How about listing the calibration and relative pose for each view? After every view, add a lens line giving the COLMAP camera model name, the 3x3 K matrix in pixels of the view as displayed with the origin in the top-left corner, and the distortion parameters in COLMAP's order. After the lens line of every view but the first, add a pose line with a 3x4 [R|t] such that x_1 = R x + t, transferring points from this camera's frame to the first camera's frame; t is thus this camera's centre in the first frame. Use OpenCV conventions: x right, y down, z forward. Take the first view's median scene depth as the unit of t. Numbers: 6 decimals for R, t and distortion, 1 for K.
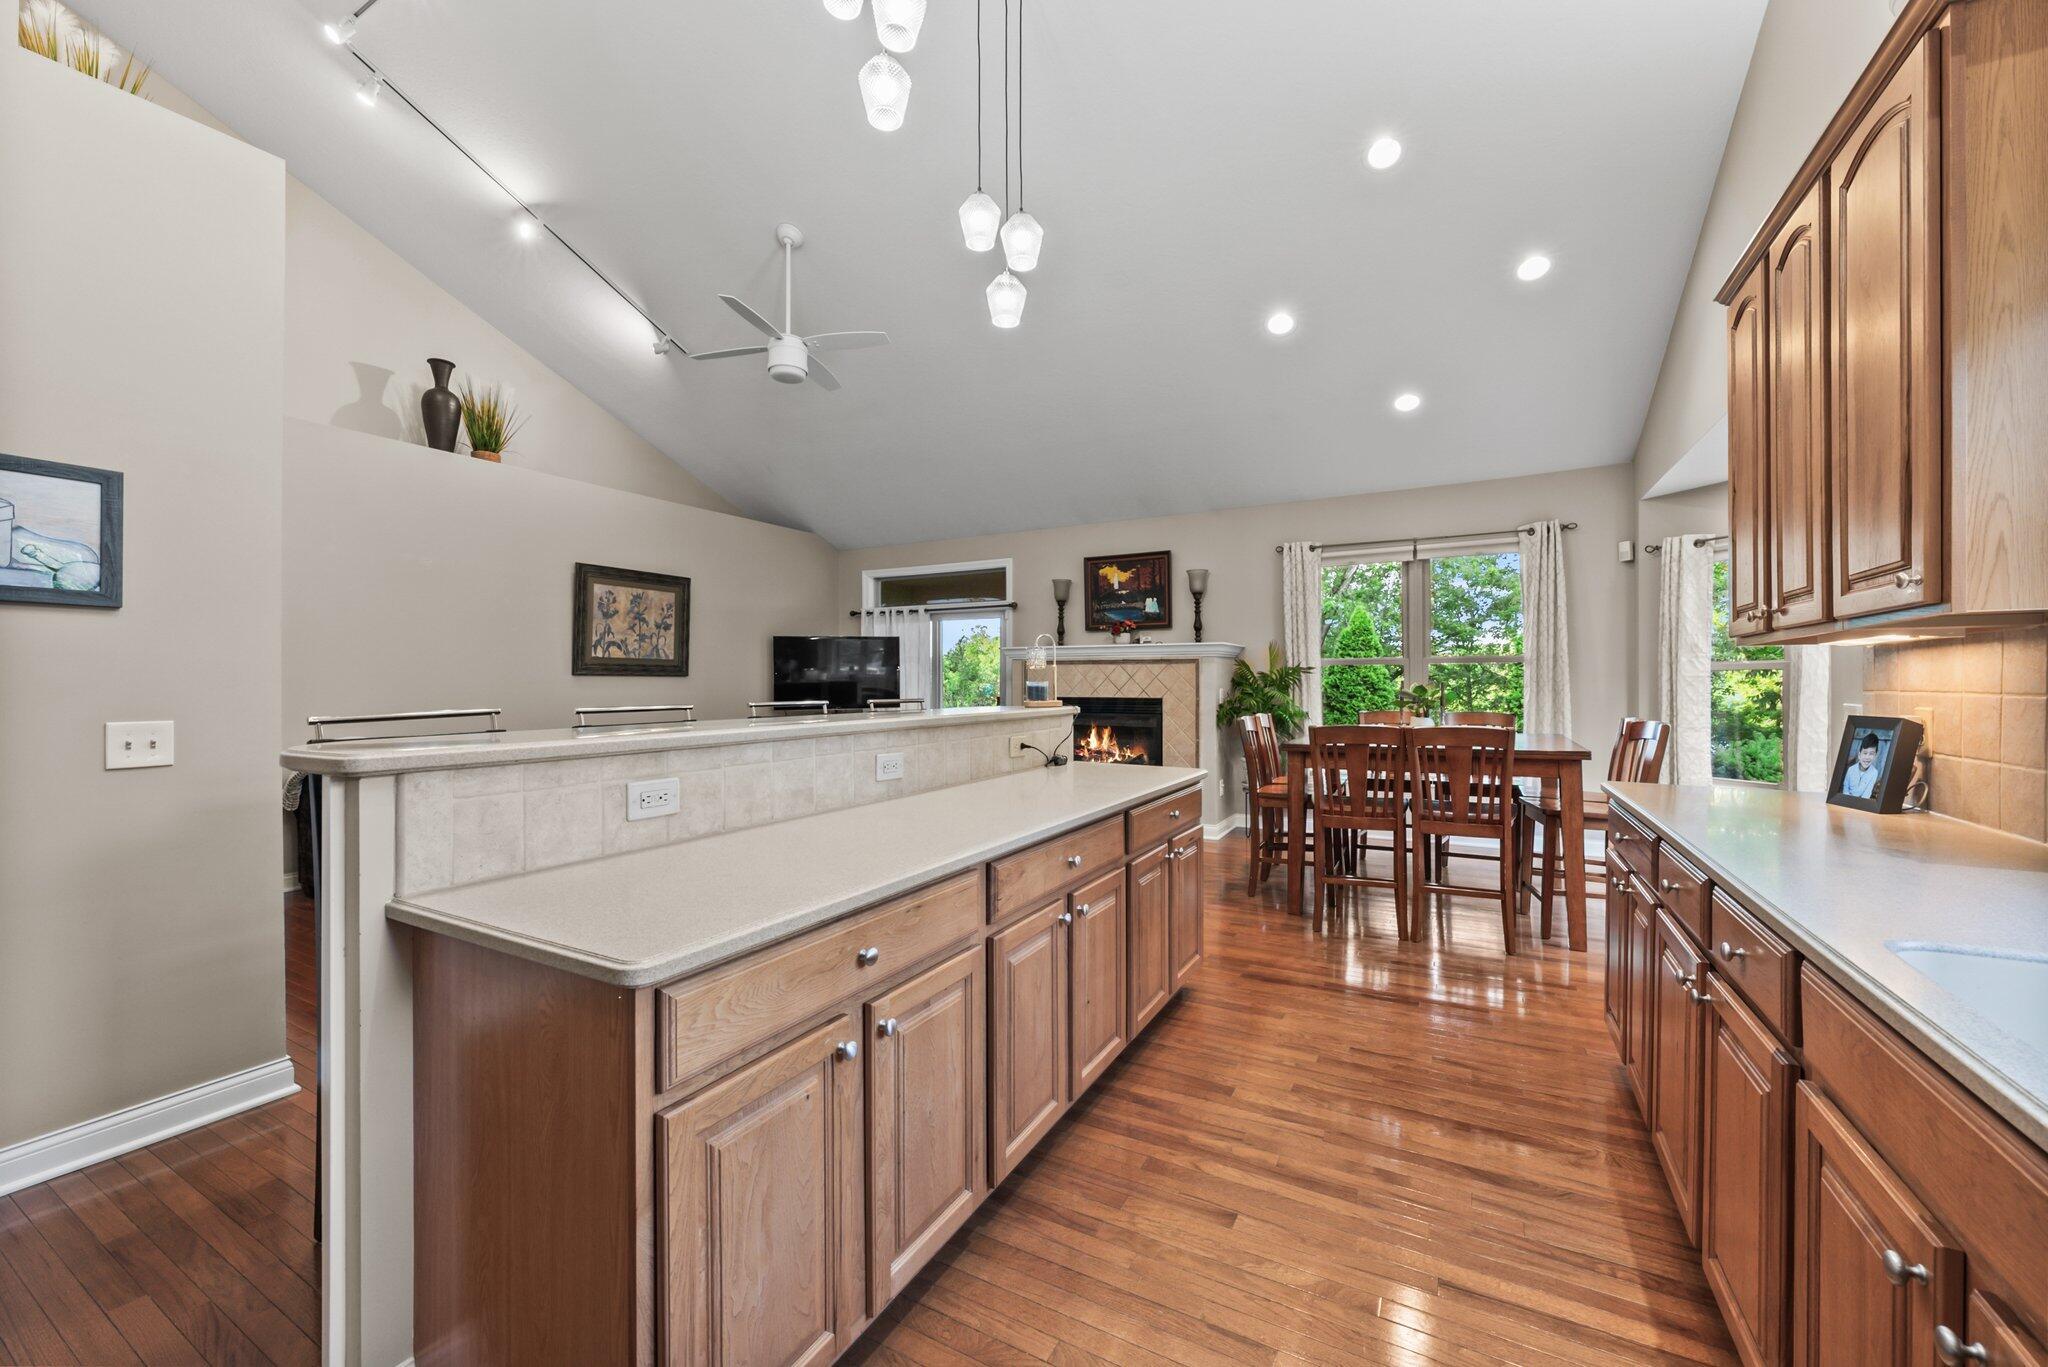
lens RADIAL K [[813.4, 0, 1030.6], [0, 813.4, 696.3], [0, 0, 1]] dist [0.001011, 0.000005]
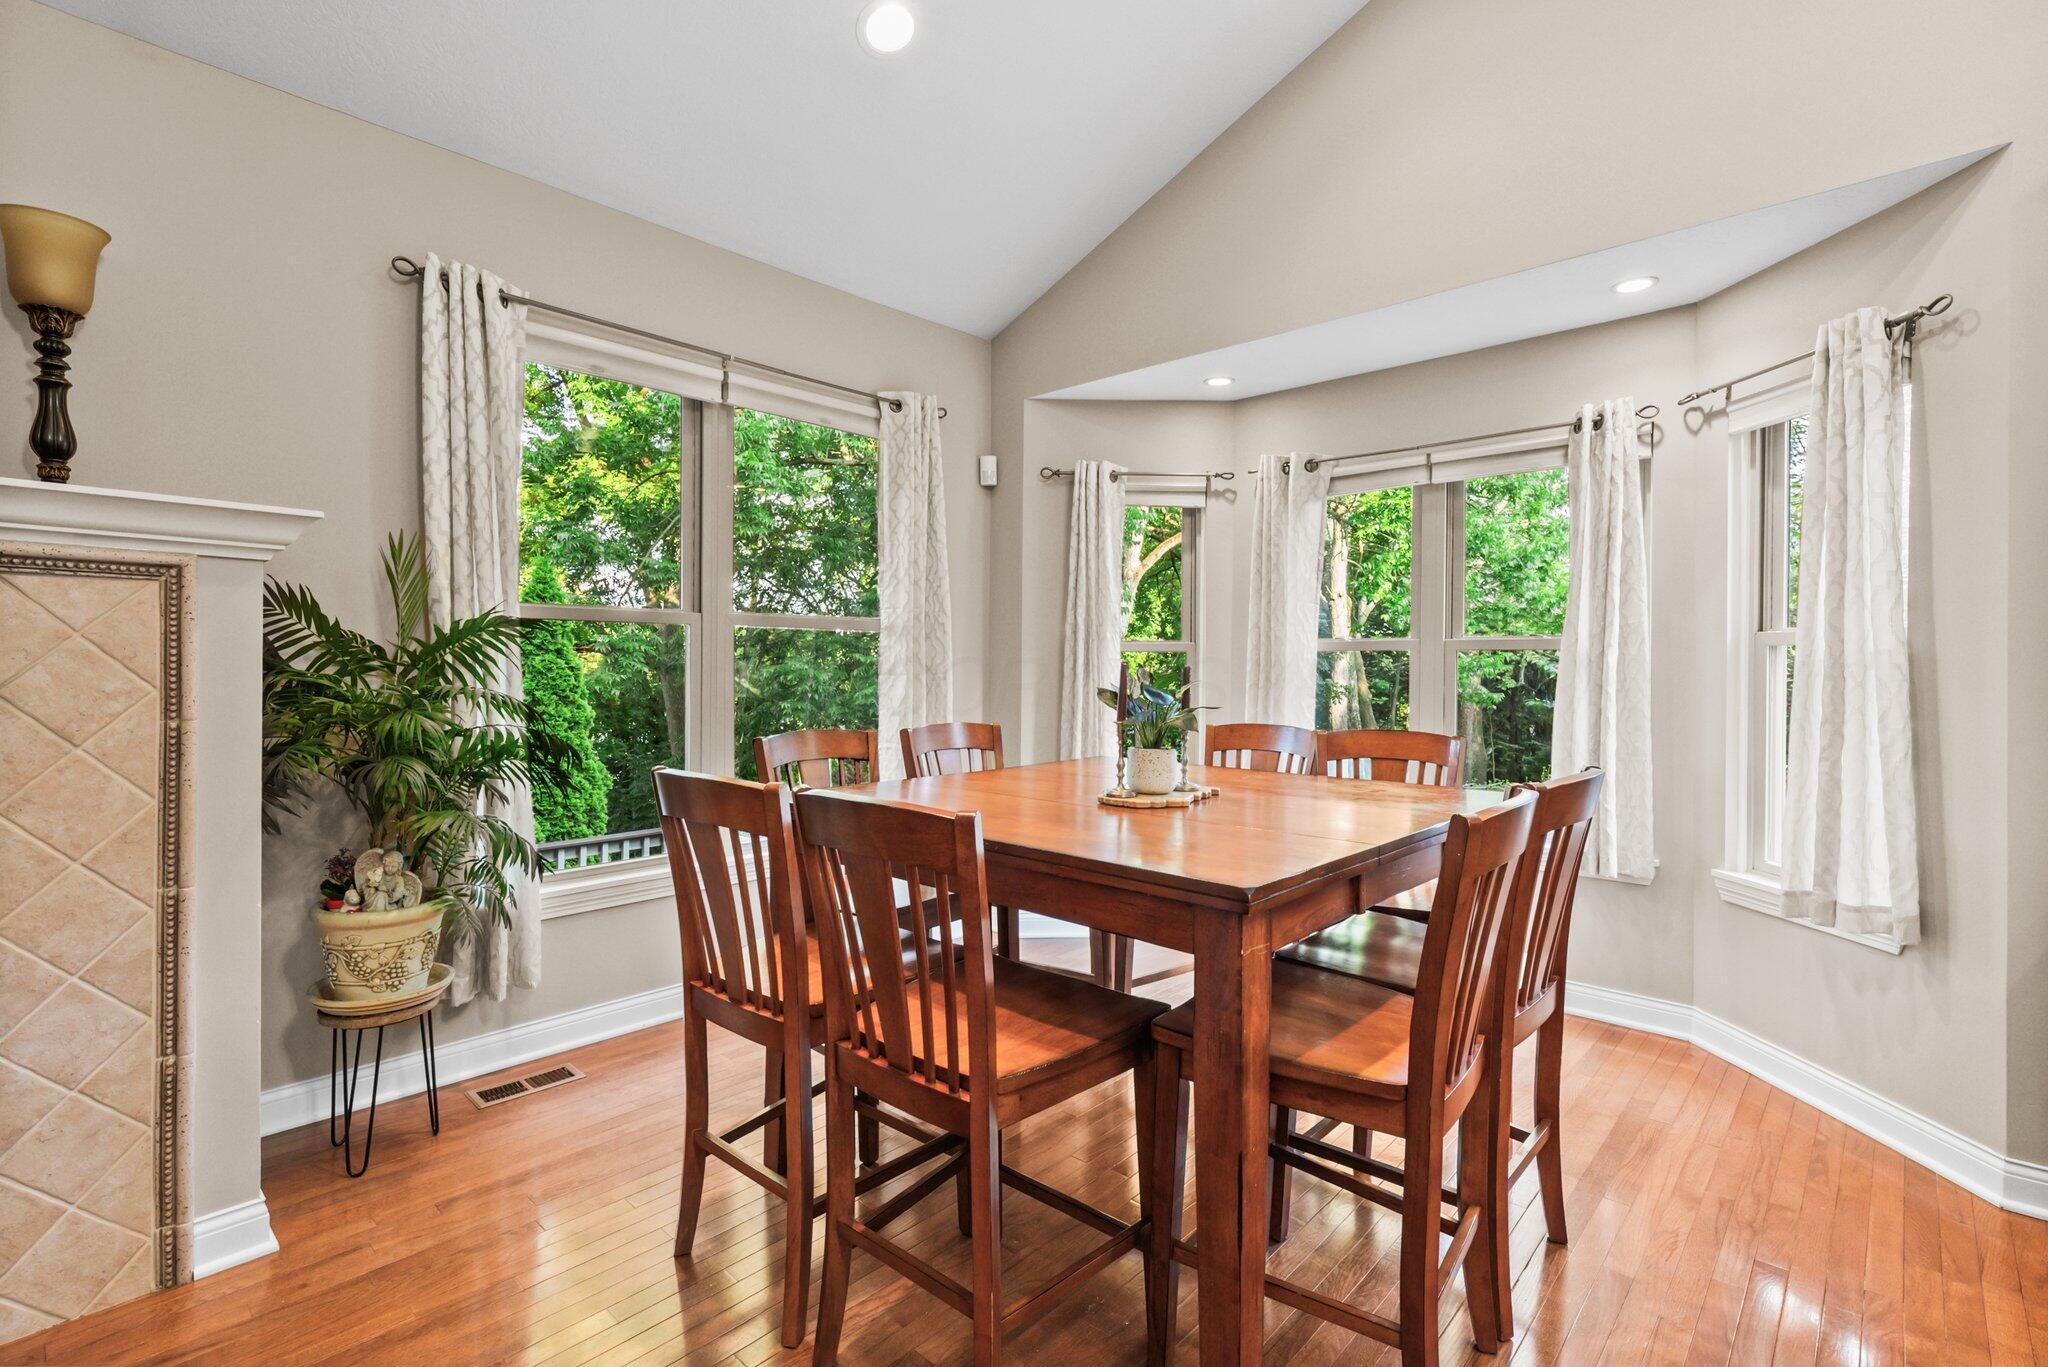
lens RADIAL K [[922.0, 0, 1042.6], [0, 922.0, 662.7], [0, 0, 1]] dist [0.001022, -0.000216]
pose [[0.224269, 0.002497, 0.974524, -0.008635], [0.007970, 0.999959, -0.004396, -0.011433], [-0.974495, 0.008753, 0.224239, 0.638279]]
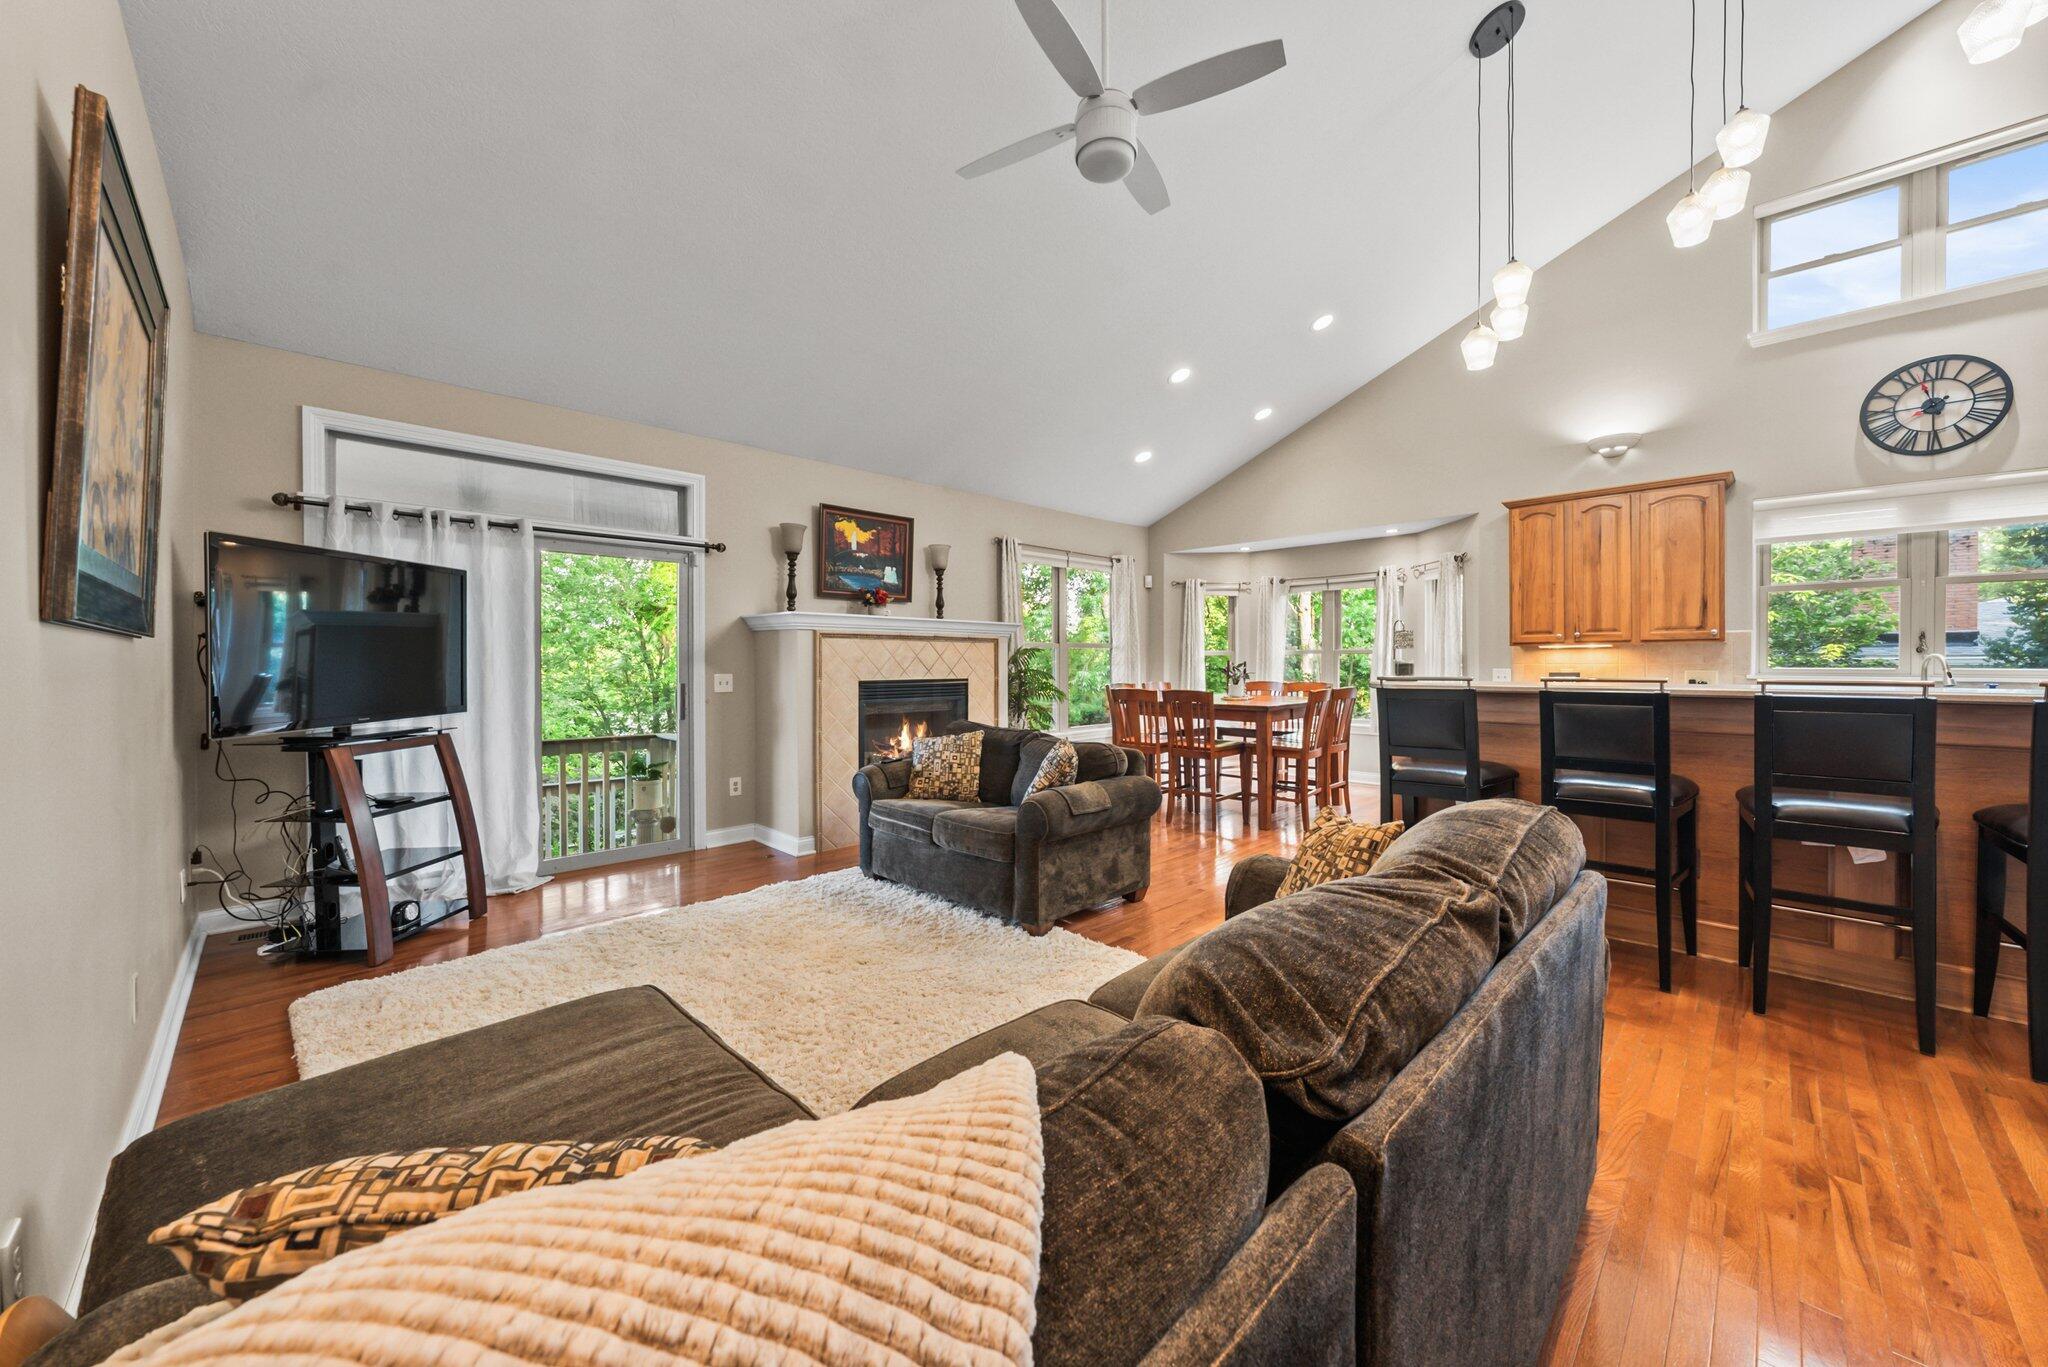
lens RADIAL K [[740.1, 0, 1044.0], [0, 740.1, 655.4], [0, 0, 1]] dist [-0.001004, -0.000203]
pose [[0.265443, 0.007805, 0.964095, -0.621104], [0.017517, 0.999763, -0.012917, -0.010584], [-0.963967, 0.020317, 0.265244, 0.658056]]
